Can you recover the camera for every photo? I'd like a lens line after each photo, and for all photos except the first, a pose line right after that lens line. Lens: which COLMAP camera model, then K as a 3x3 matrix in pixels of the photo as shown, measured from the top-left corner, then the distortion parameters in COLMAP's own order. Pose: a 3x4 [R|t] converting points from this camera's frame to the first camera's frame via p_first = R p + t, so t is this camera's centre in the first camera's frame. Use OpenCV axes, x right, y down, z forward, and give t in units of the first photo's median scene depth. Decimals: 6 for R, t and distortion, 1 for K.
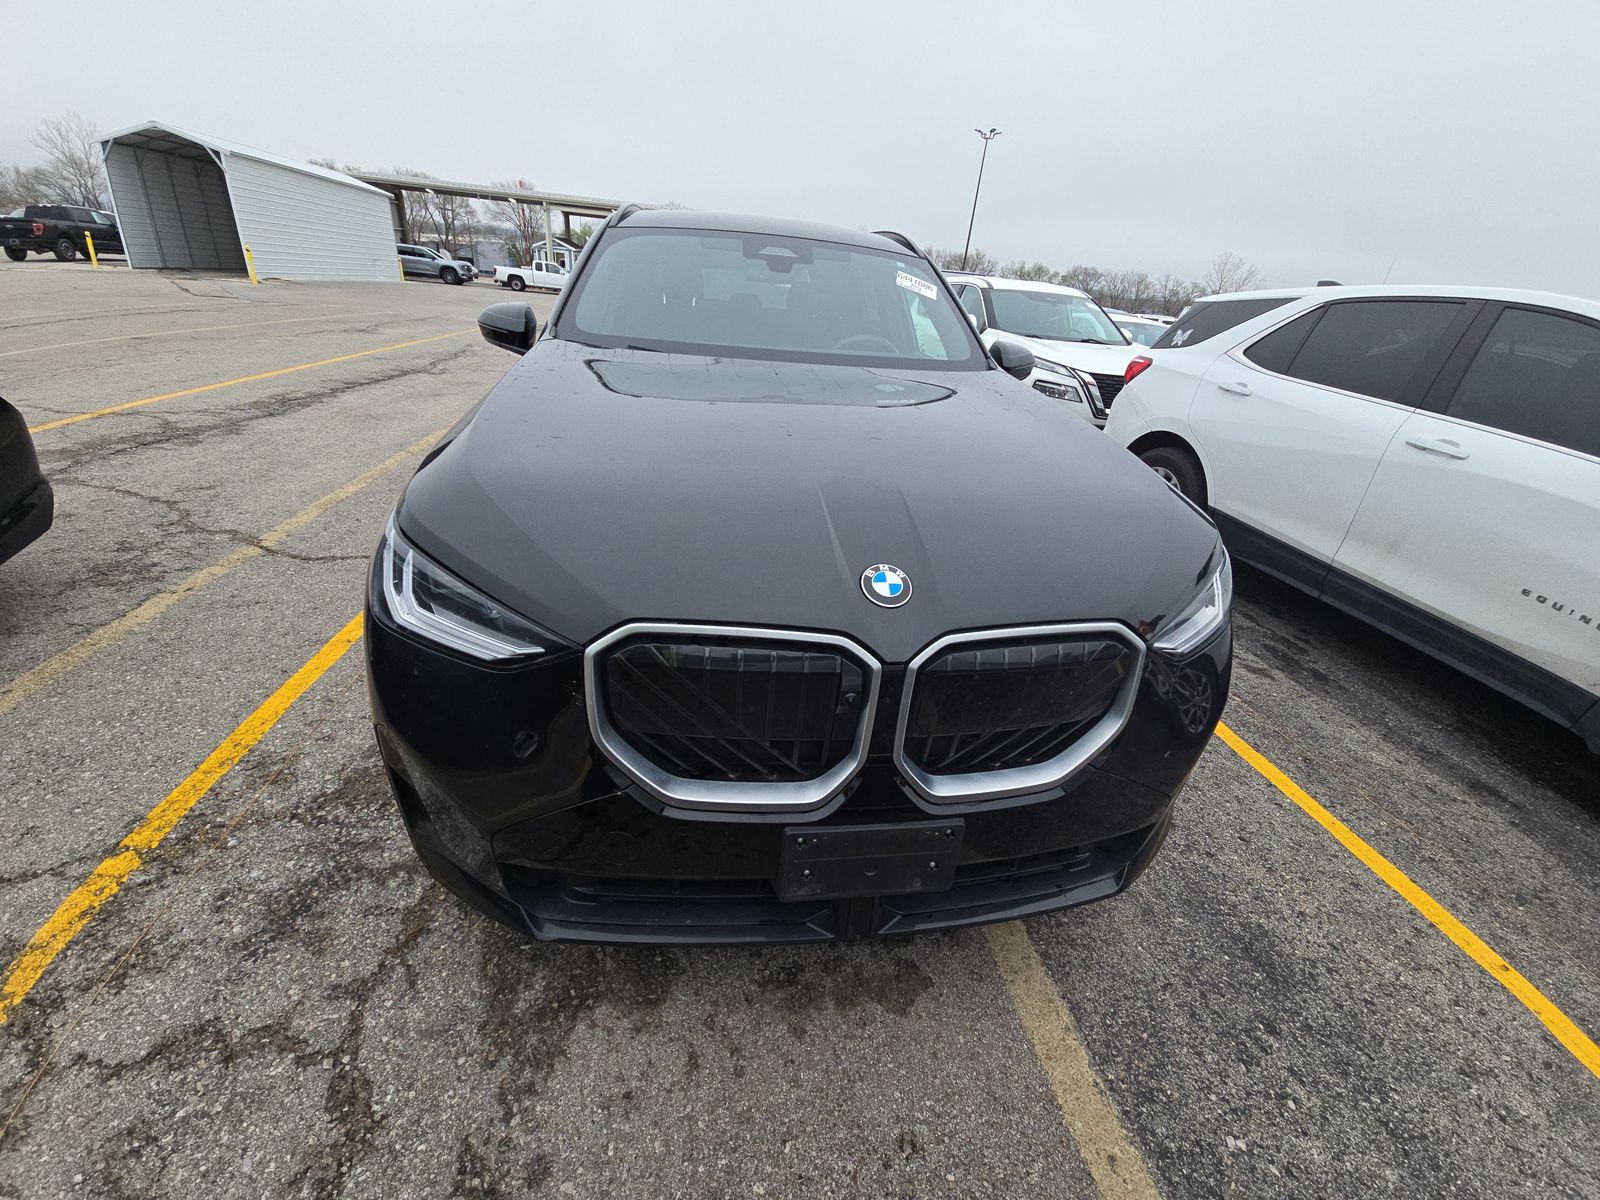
lens RADIAL K [[639.7, 0, 800.5], [0, 639.7, 602.6], [0, 0, 1]] dist [0.000991, -0.000393]
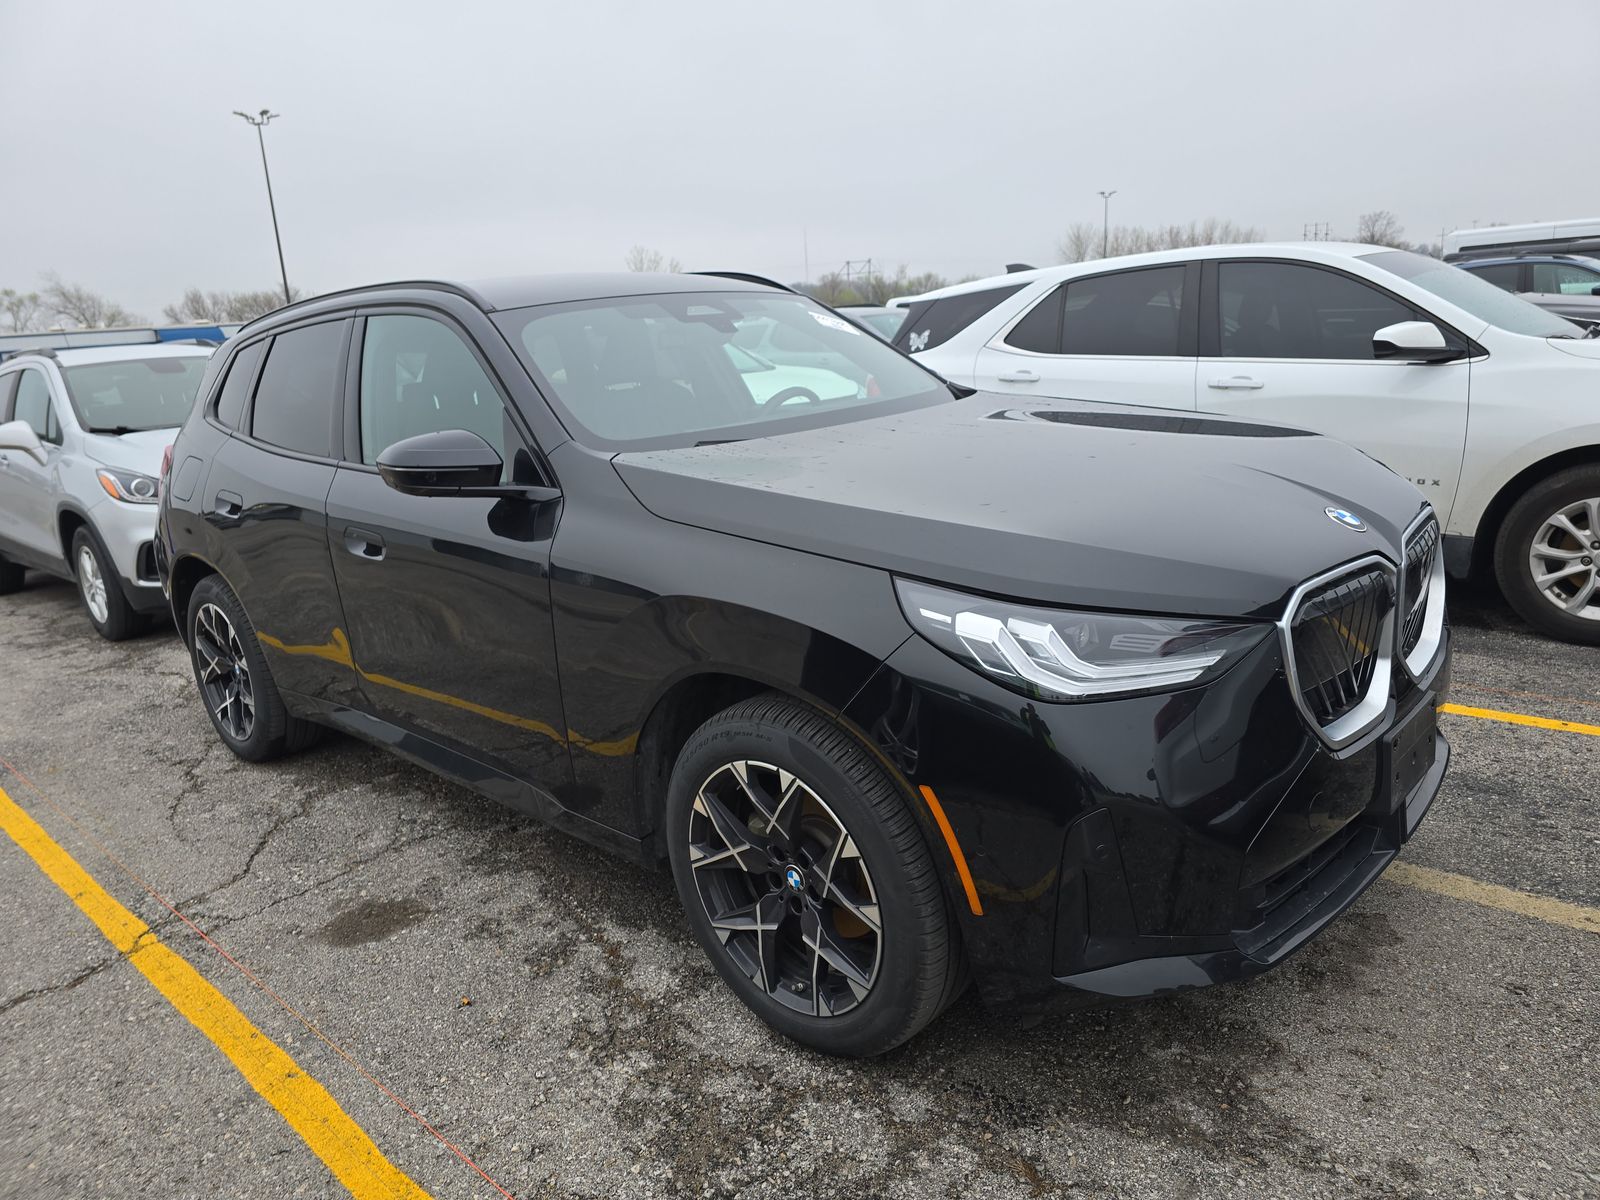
lens RADIAL K [[1071.3, 0, 805.1], [0, 1071.3, 611.1], [0, 0, 1]] dist [0.038872, -0.041336]
pose [[0.772130, -0.297062, 0.561756, -1.326907], [0.401559, 0.913229, -0.069016, -0.099403], [-0.492510, 0.278867, 0.824419, -0.101202]]
